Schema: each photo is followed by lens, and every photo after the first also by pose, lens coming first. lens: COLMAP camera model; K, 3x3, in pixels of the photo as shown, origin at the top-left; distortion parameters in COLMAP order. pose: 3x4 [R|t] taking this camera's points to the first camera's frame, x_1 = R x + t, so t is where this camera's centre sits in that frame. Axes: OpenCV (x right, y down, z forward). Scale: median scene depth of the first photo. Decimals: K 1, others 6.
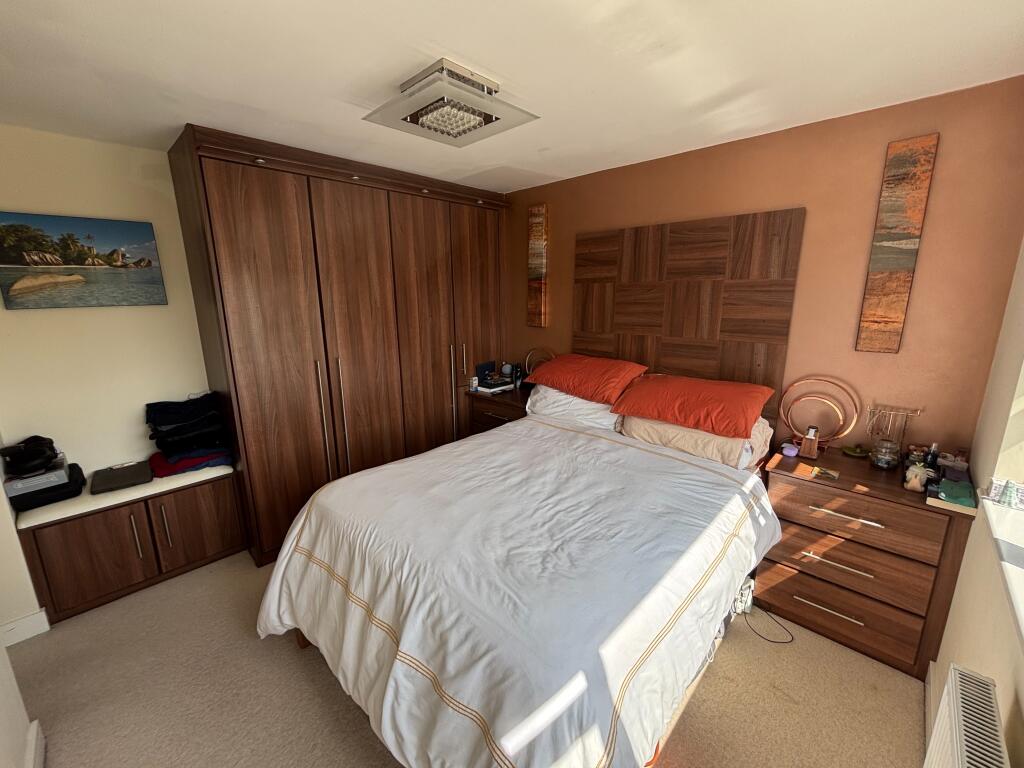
lens RADIAL K [[414.3, 0, 513.3], [0, 414.3, 385.3], [0, 0, 1]] dist [-0.001352, -0.000501]
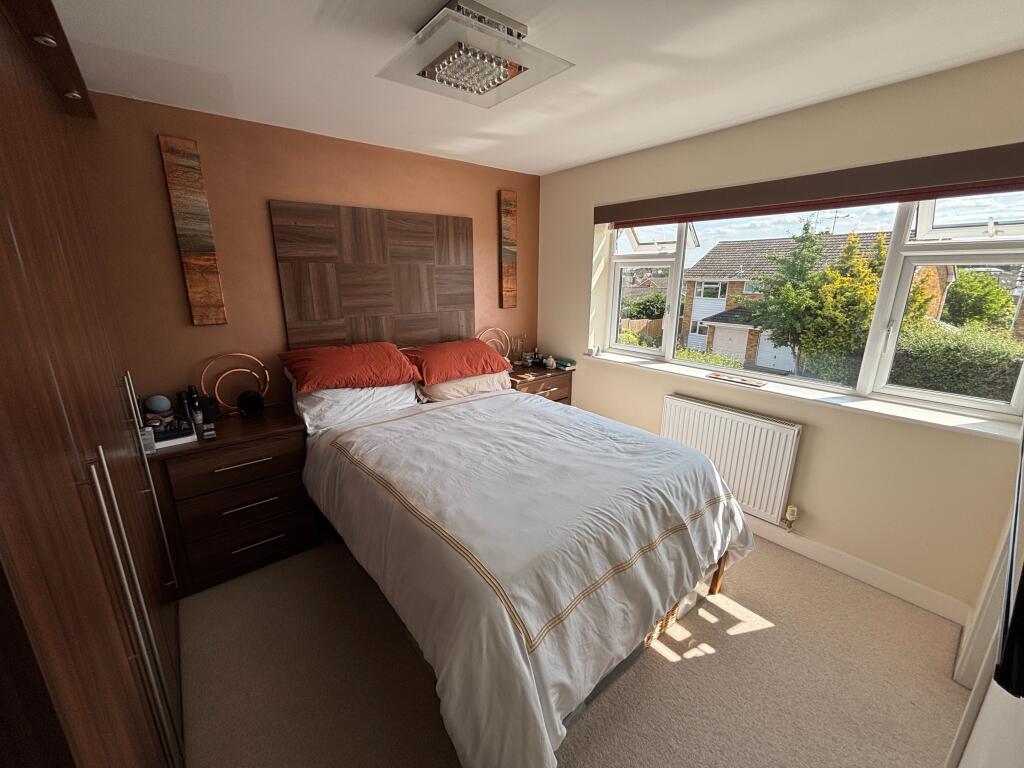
lens RADIAL K [[414.3, 0, 513.1], [0, 414.3, 382.3], [0, 0, 1]] dist [-0.001352, -0.000501]
pose [[0.116199, -0.244510, 0.962659, -0.775612], [0.218927, 0.951692, 0.215299, -0.126704], [-0.968798, 0.185735, 0.164115, 0.605421]]
